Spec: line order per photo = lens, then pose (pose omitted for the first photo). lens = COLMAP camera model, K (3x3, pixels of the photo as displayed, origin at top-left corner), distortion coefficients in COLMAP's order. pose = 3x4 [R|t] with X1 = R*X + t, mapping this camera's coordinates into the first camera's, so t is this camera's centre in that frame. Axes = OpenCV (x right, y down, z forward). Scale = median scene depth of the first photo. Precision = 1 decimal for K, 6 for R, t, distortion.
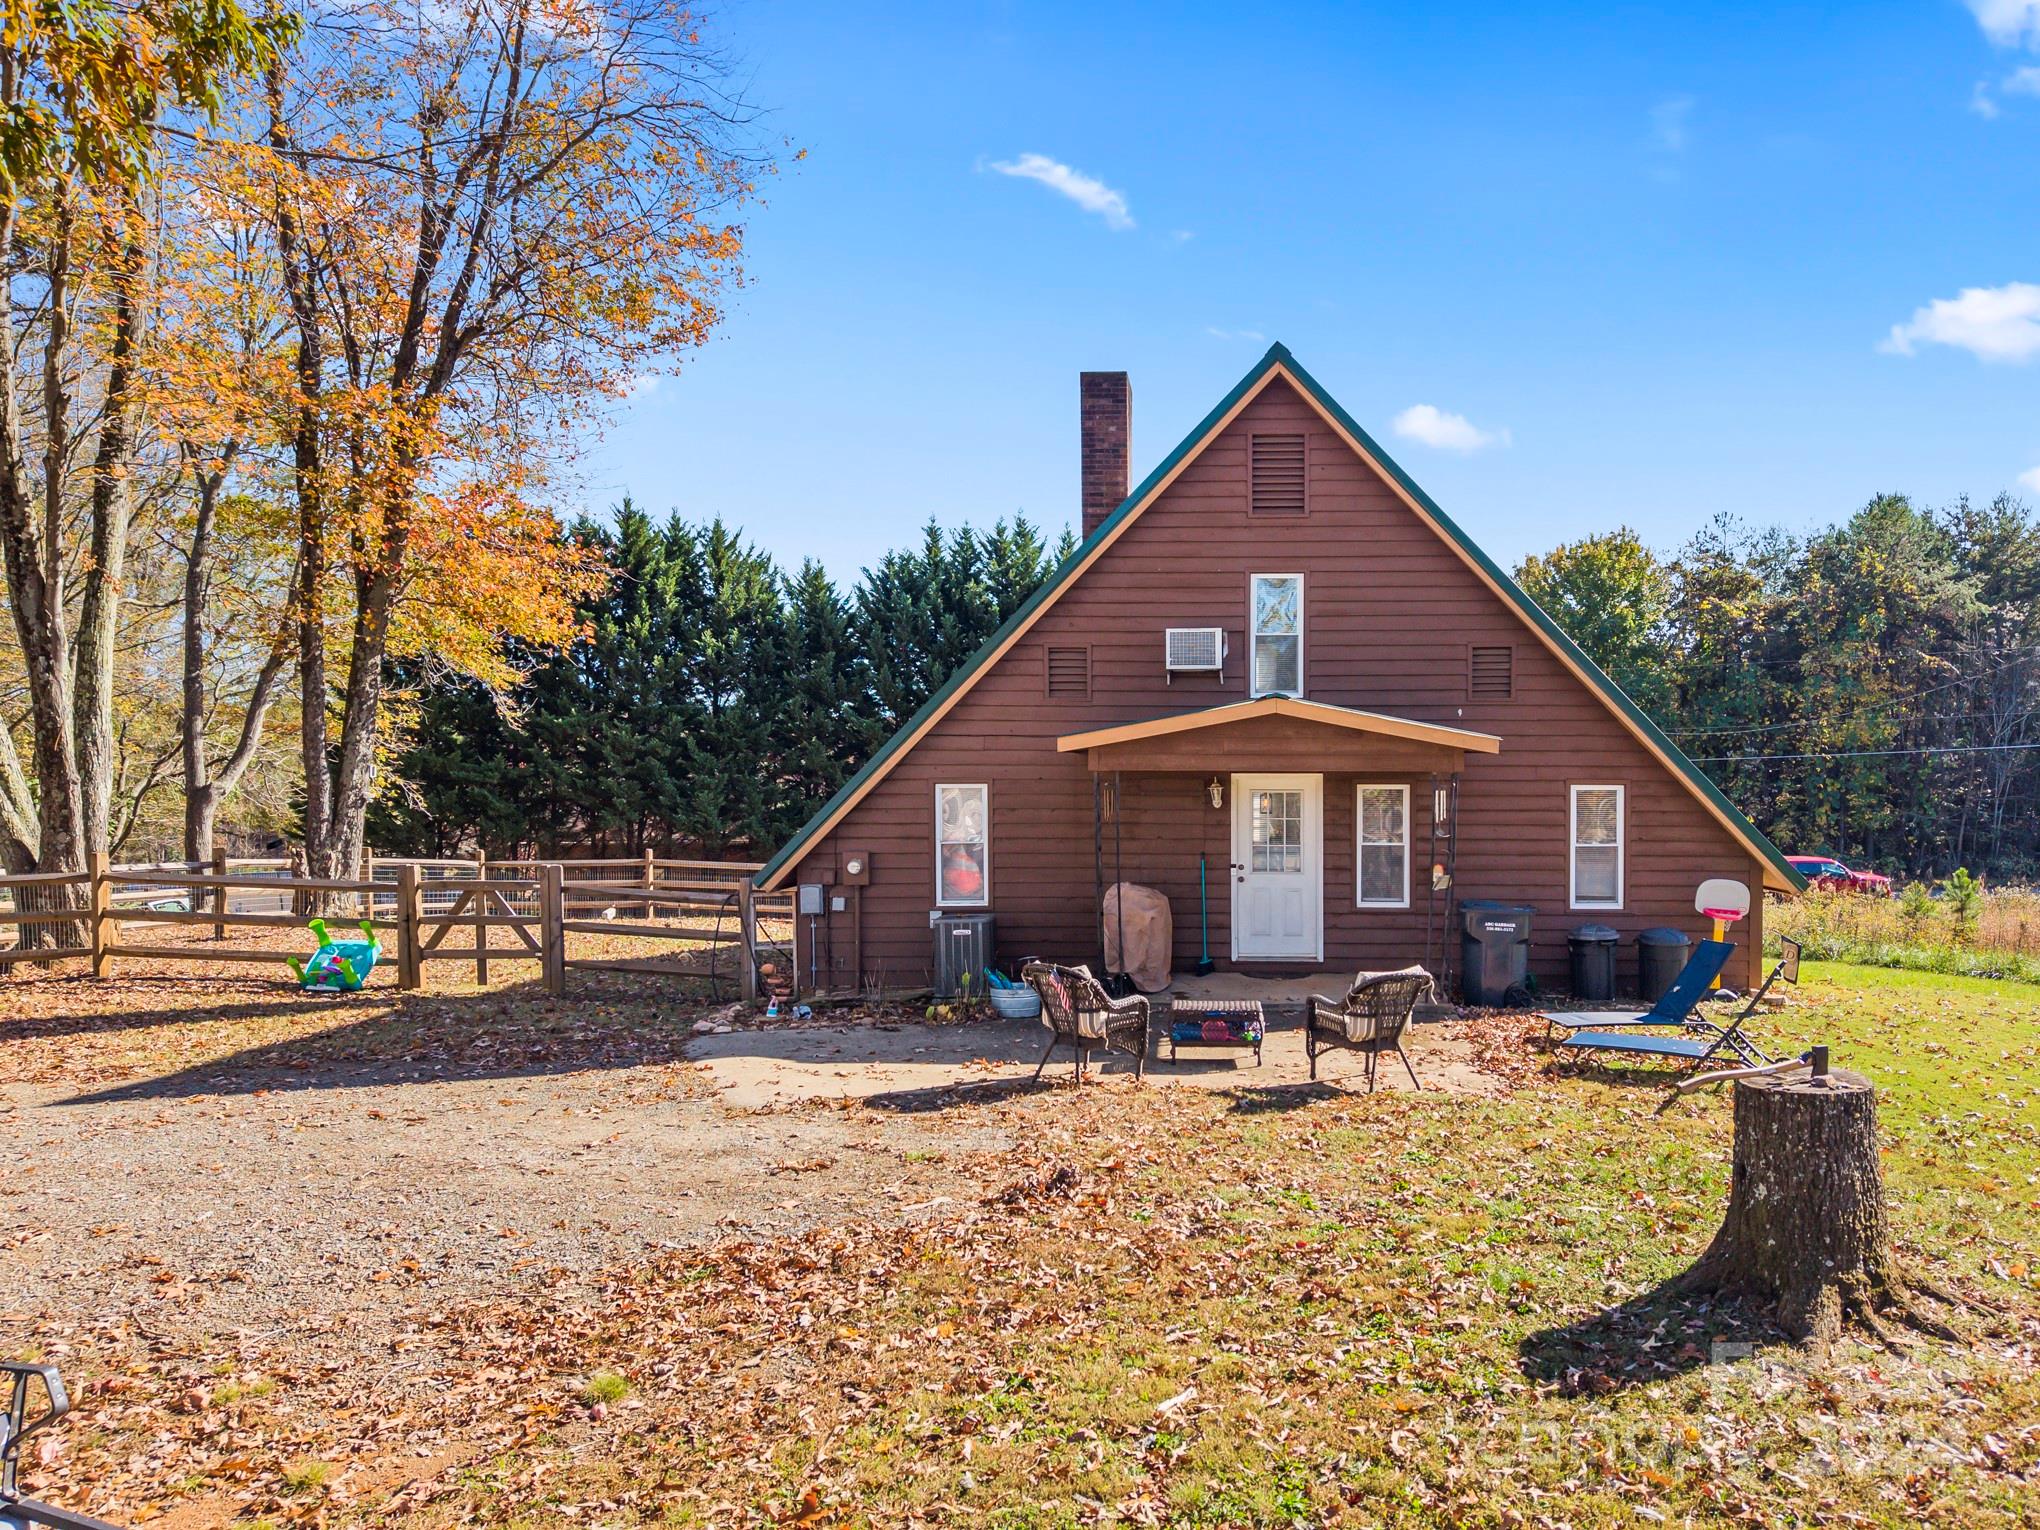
lens RADIAL K [[1369.2, 0, 1020.0], [0, 1369.2, 765.0], [0, 0, 1]] dist [-0.020959, -0.004591]
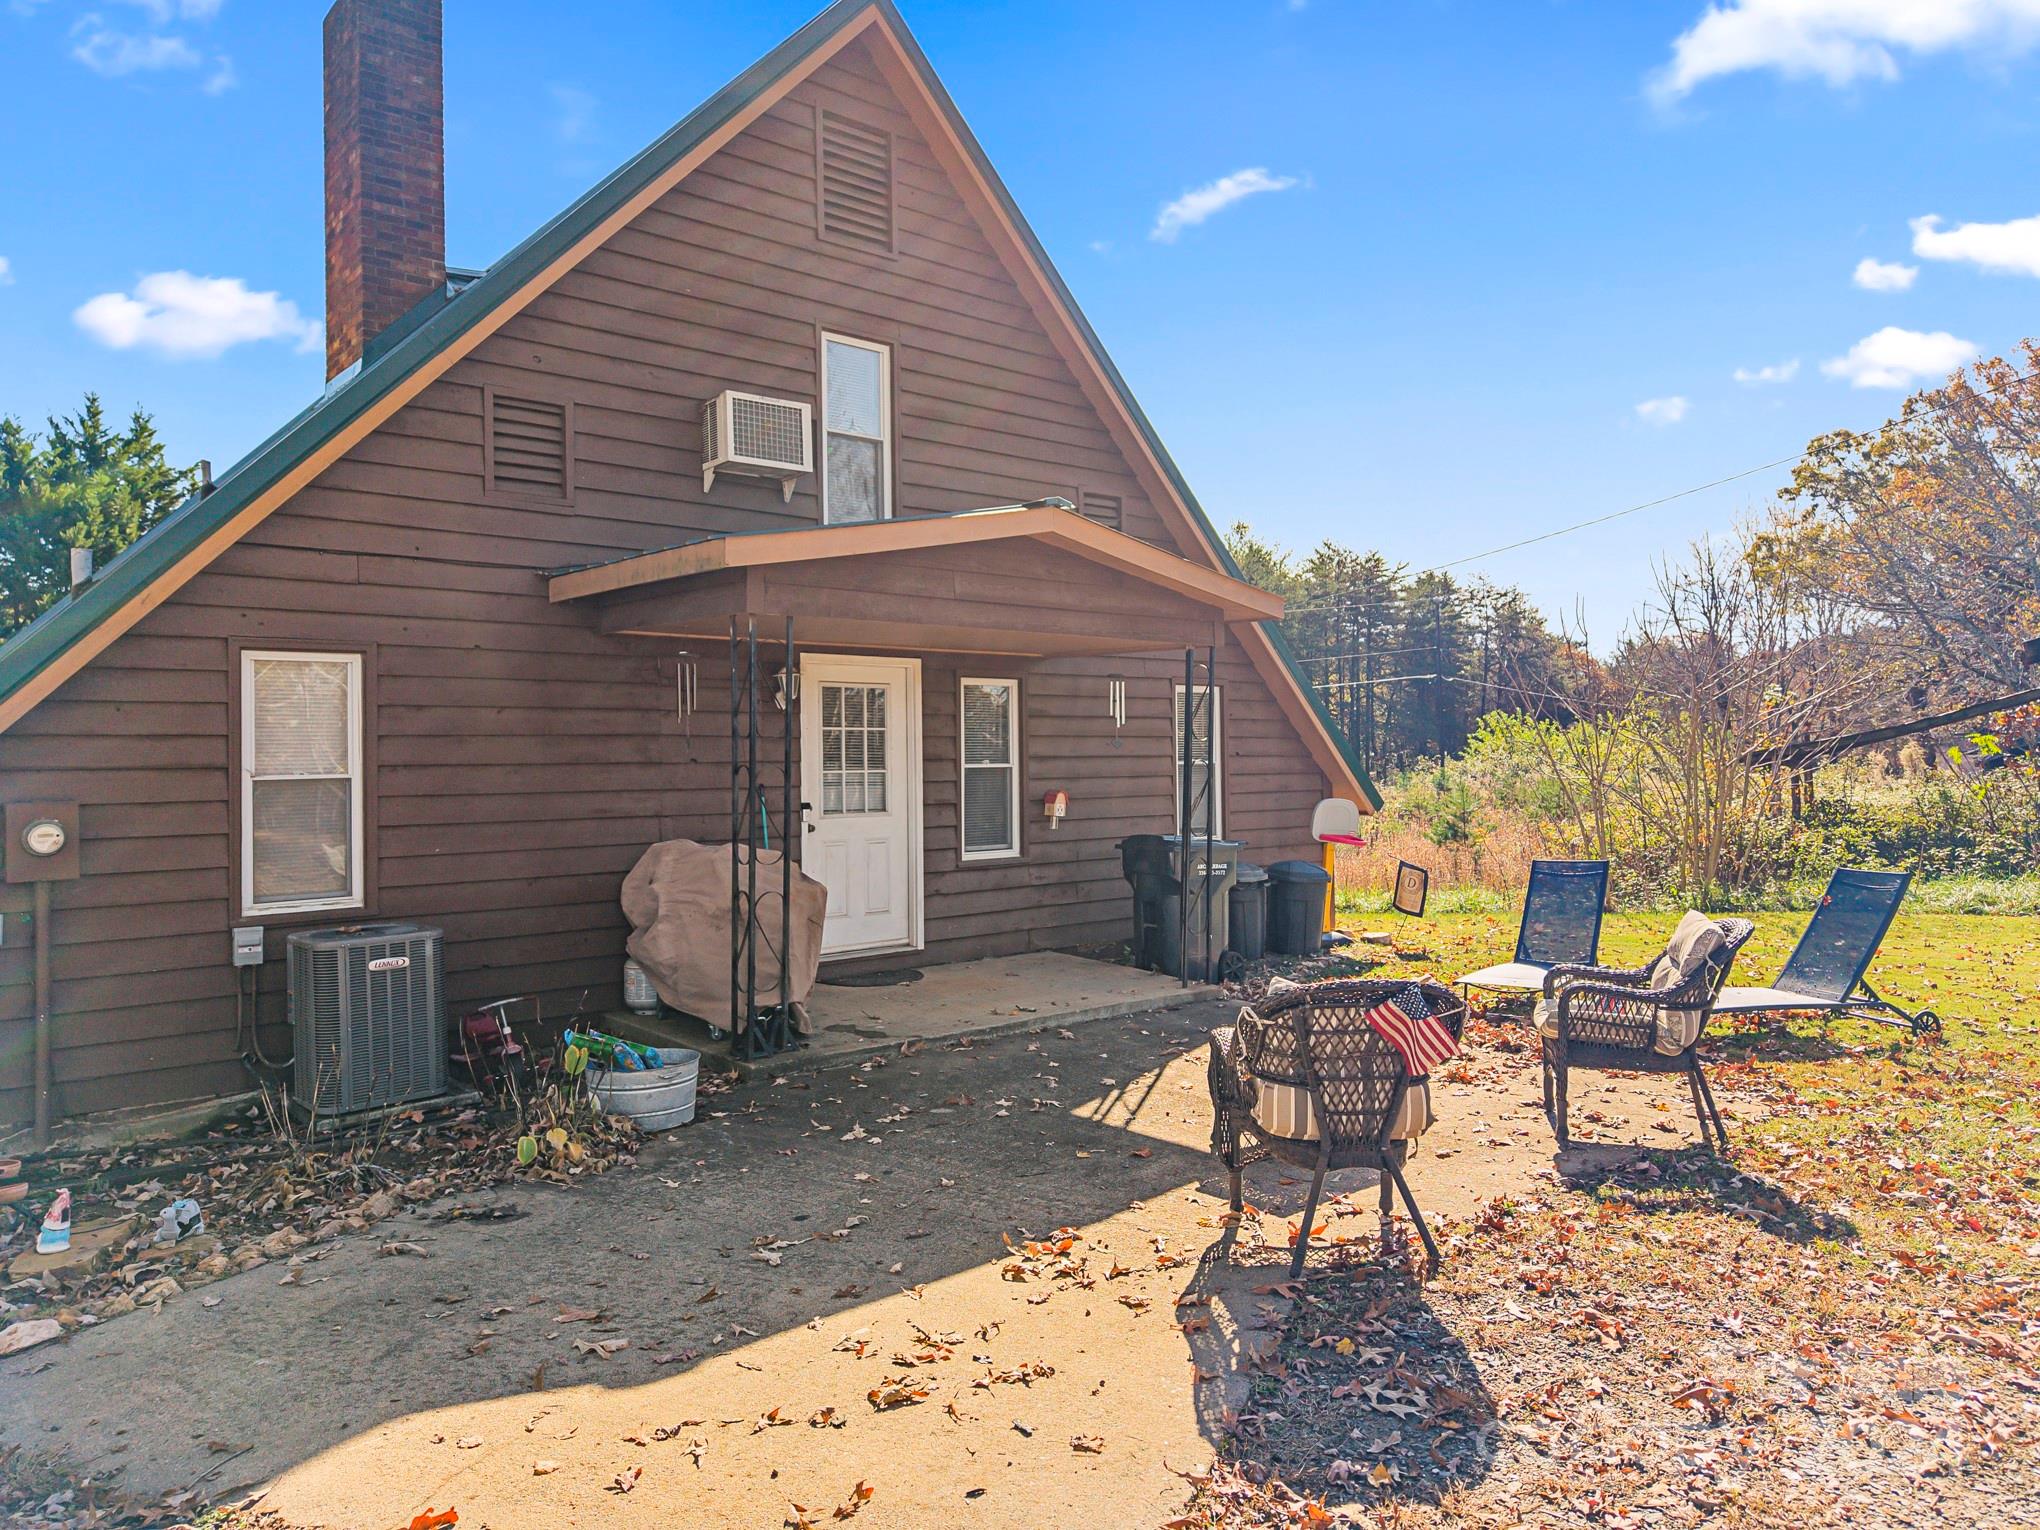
lens RADIAL K [[1369.2, 0, 1020.0], [0, 1369.2, 765.0], [0, 0, 1]] dist [-0.020959, -0.004591]
pose [[0.678711, -0.008374, 0.734358, -0.900371], [0.000950, 0.999944, 0.010525, 0.196855], [-0.734405, -0.006446, 0.678681, 2.067139]]
